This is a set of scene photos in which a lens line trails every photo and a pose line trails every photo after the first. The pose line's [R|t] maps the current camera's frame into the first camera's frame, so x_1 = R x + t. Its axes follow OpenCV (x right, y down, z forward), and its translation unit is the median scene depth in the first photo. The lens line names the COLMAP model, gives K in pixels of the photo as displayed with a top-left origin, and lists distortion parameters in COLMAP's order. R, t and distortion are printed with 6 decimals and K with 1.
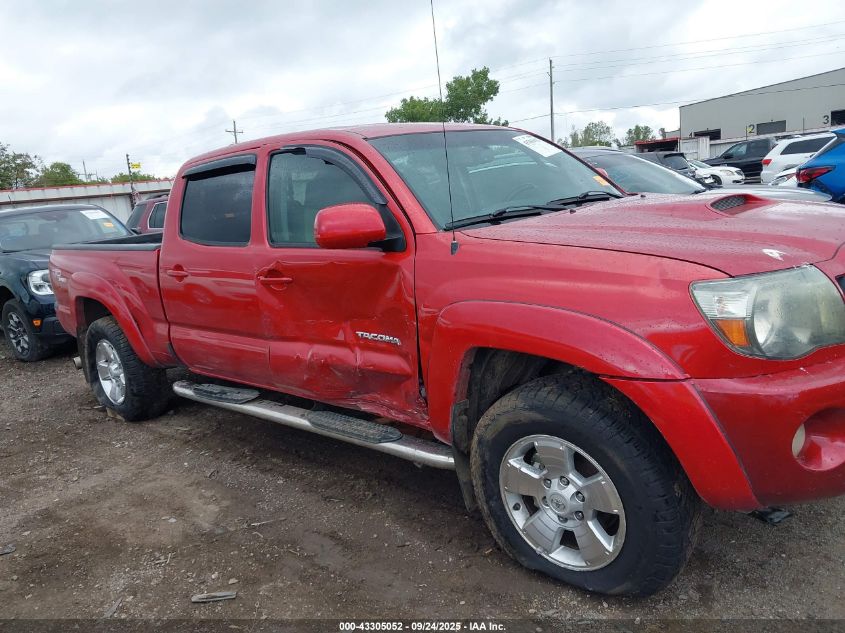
lens RADIAL K [[684.0, 0, 421.9], [0, 684.0, 313.7], [0, 0, 1]] dist [0.028396, -0.046524]
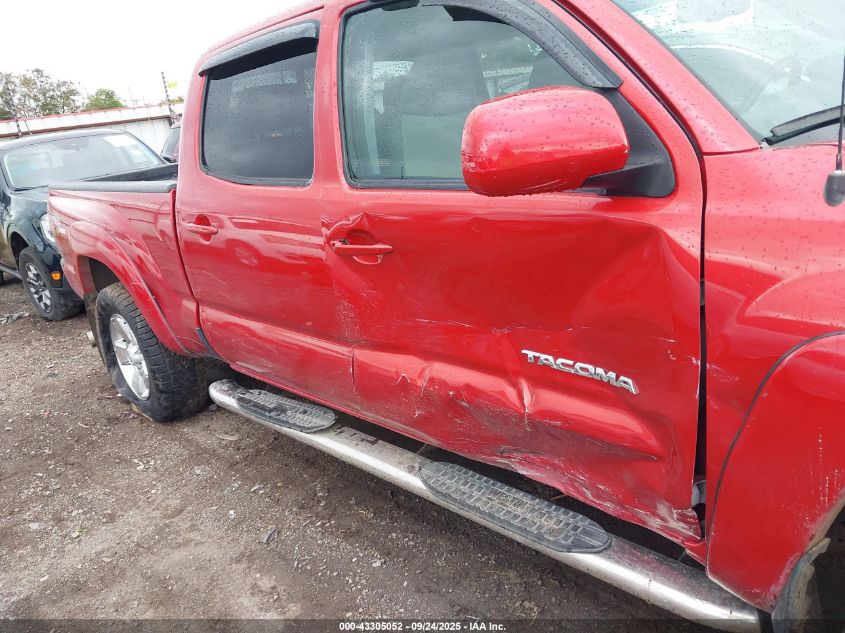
lens RADIAL K [[684.0, 0, 422.5], [0, 684.0, 321.3], [0, 0, 1]] dist [0.028396, -0.046524]
pose [[0.997137, -0.014190, -0.074279, -0.102808], [0.023467, 0.991810, 0.125548, -0.048640], [0.071889, -0.126932, 0.989303, 0.366396]]
